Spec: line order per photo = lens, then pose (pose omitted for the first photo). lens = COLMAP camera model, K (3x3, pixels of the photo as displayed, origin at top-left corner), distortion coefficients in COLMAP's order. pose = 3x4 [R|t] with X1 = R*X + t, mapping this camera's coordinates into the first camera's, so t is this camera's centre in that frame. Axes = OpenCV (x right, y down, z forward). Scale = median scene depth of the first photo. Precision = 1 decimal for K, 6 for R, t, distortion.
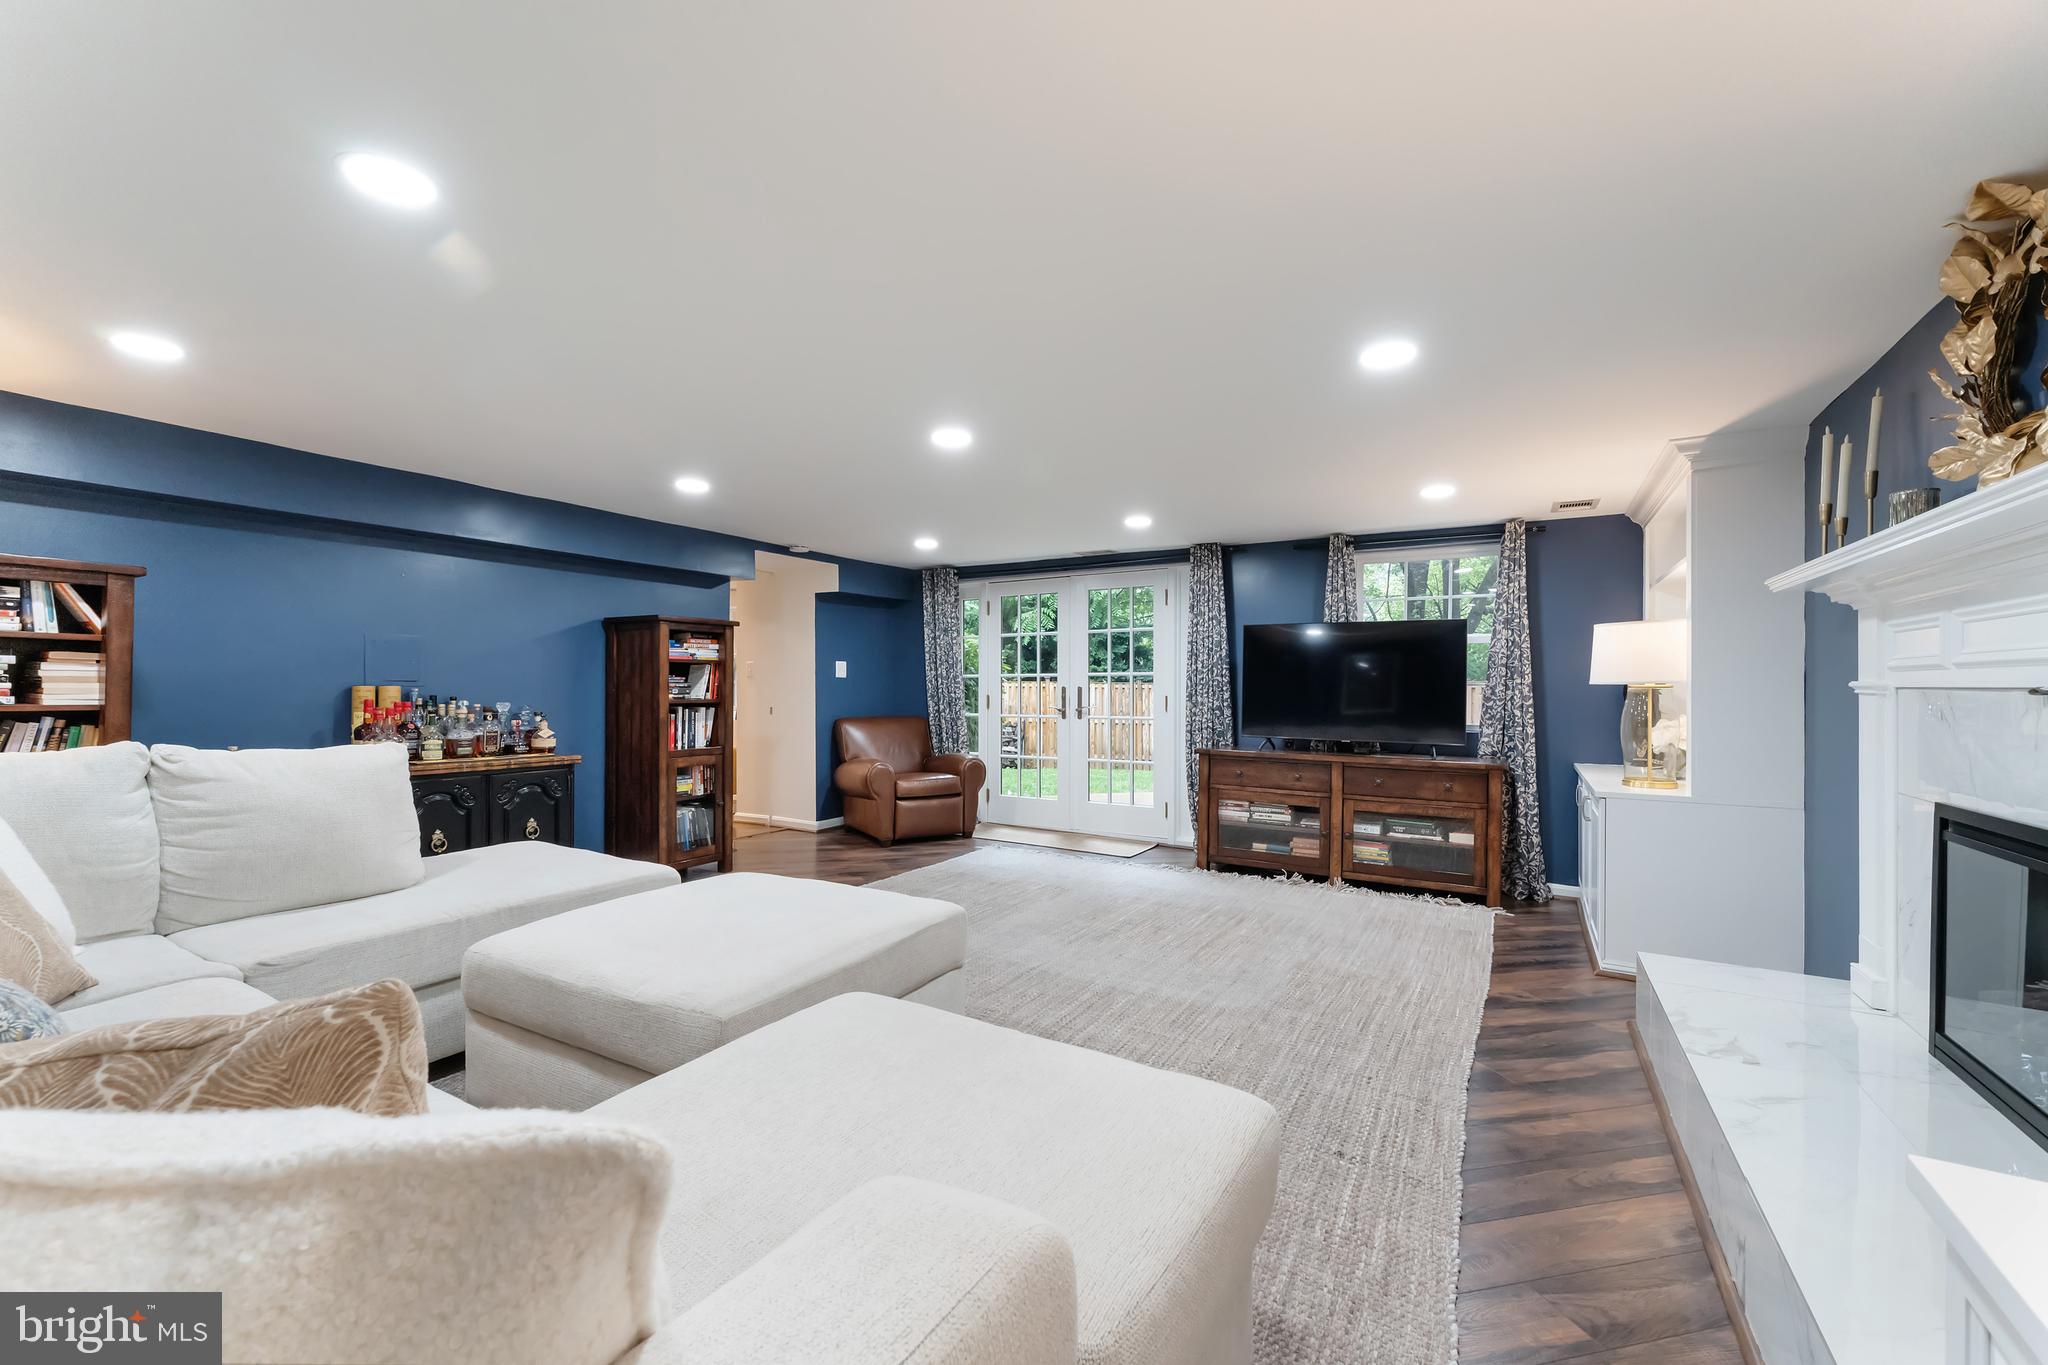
lens RADIAL K [[835.1, 0, 1024.3], [0, 835.1, 682.6], [0, 0, 1]] dist [-0.002060, -0.000169]
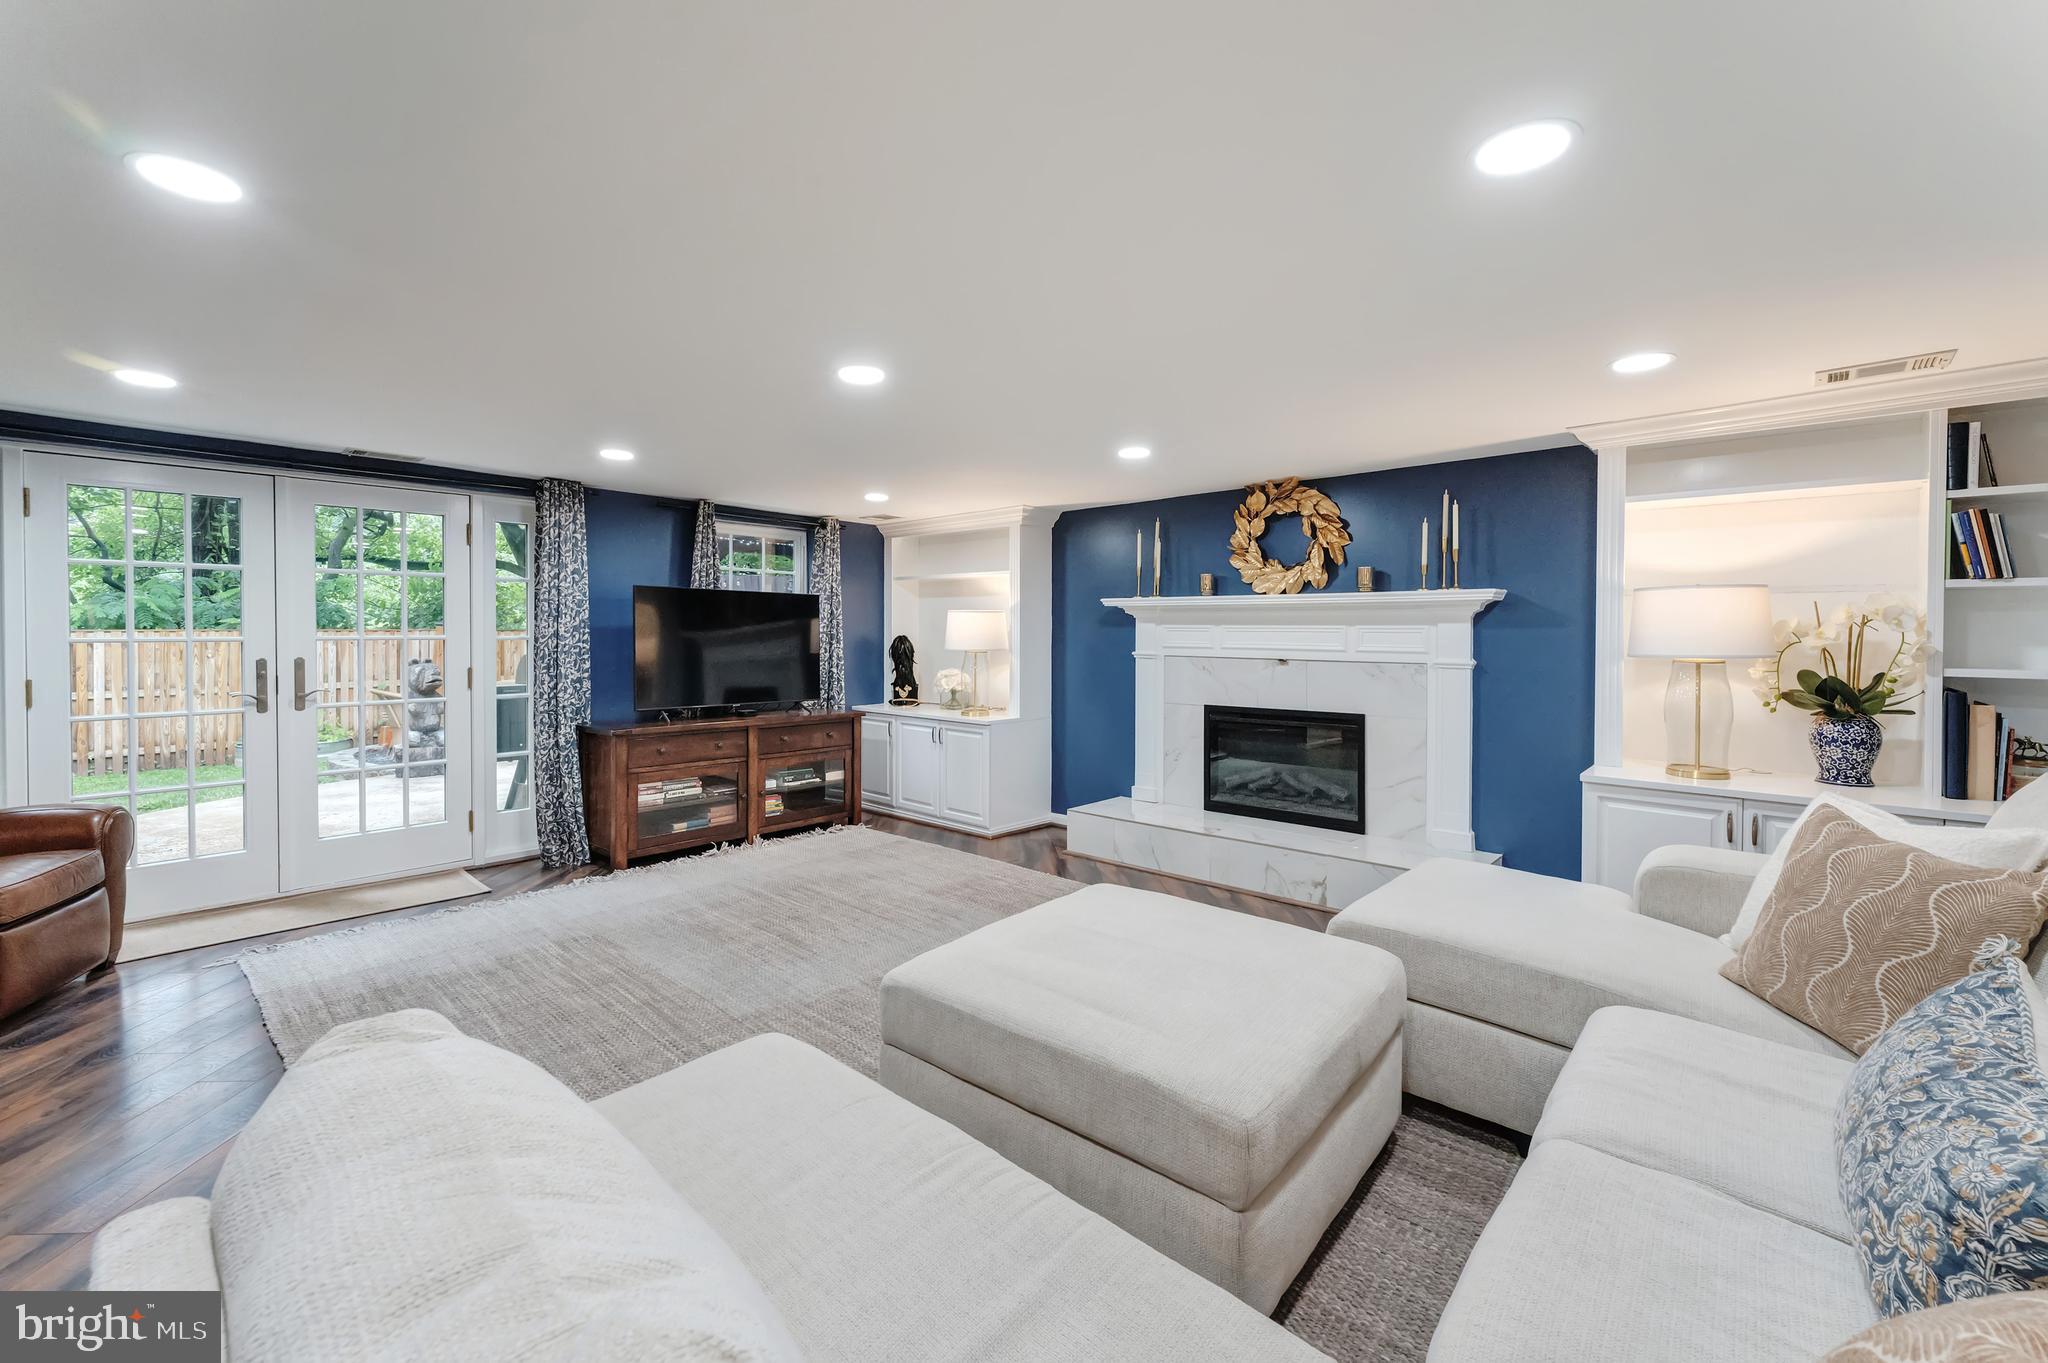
lens RADIAL K [[816.7, 0, 1024.0], [0, 816.7, 650.1], [0, 0, 1]] dist [-0.000814, -0.000087]
pose [[0.190582, -0.017100, 0.981522, -0.562833], [-0.007461, 0.999794, 0.018867, -0.021441], [-0.981643, -0.010919, 0.190415, 0.474308]]
